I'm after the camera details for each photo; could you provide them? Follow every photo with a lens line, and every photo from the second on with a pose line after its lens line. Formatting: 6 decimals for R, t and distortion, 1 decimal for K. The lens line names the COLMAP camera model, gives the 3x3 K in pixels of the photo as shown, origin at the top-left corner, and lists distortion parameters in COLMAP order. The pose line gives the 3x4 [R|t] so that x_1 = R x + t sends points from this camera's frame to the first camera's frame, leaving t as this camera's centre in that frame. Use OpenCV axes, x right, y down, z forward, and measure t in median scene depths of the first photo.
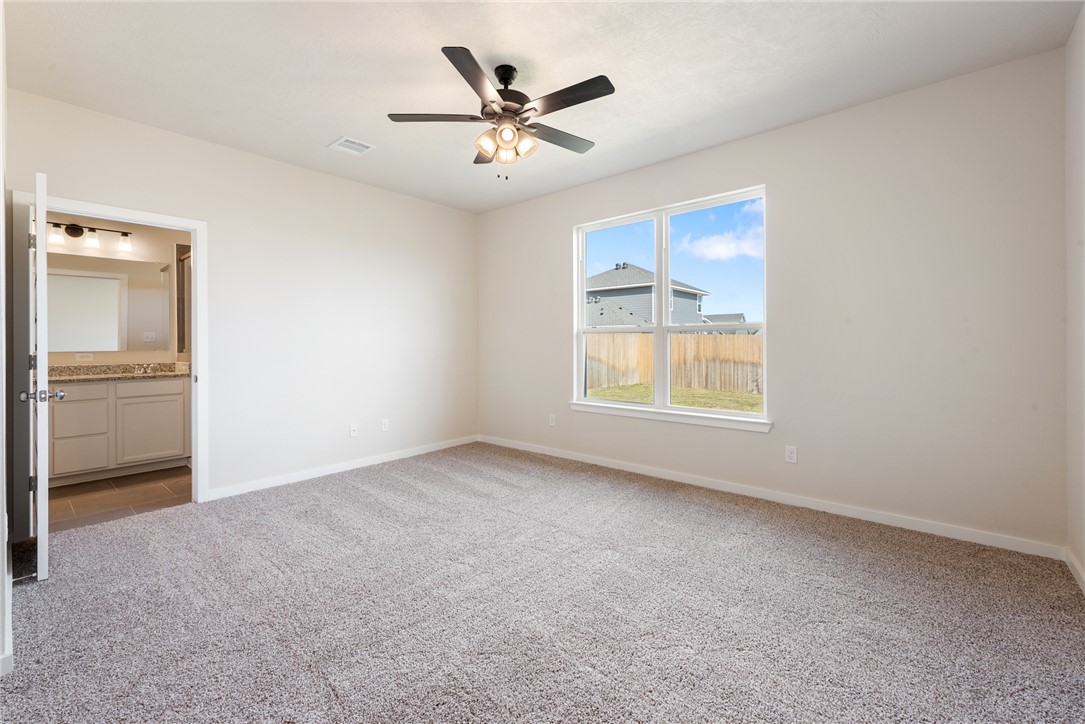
lens RADIAL K [[450.7, 0, 545.0], [0, 450.7, 350.8], [0, 0, 1]] dist [0.000272, 0.000055]
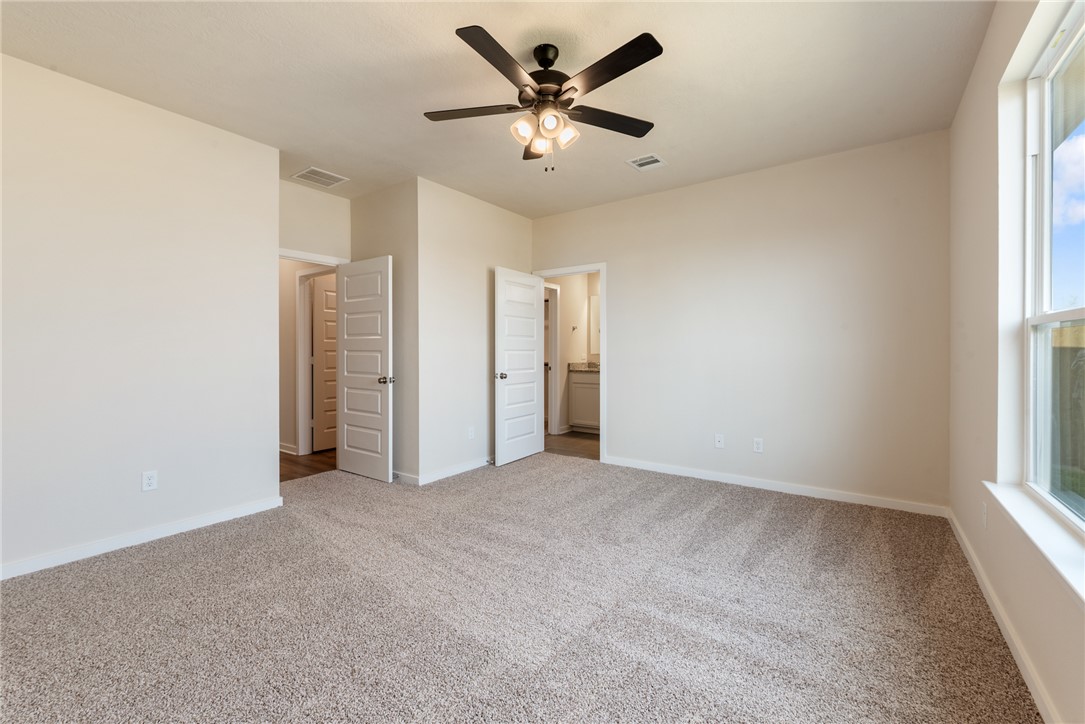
lens RADIAL K [[450.7, 0, 545.0], [0, 450.7, 350.8], [0, 0, 1]] dist [0.000272, 0.000055]
pose [[0.093653, 0.009012, -0.995564, 0.609295], [-0.016557, 0.999835, 0.007493, -0.019161], [0.995467, 0.015781, 0.093787, 0.676087]]
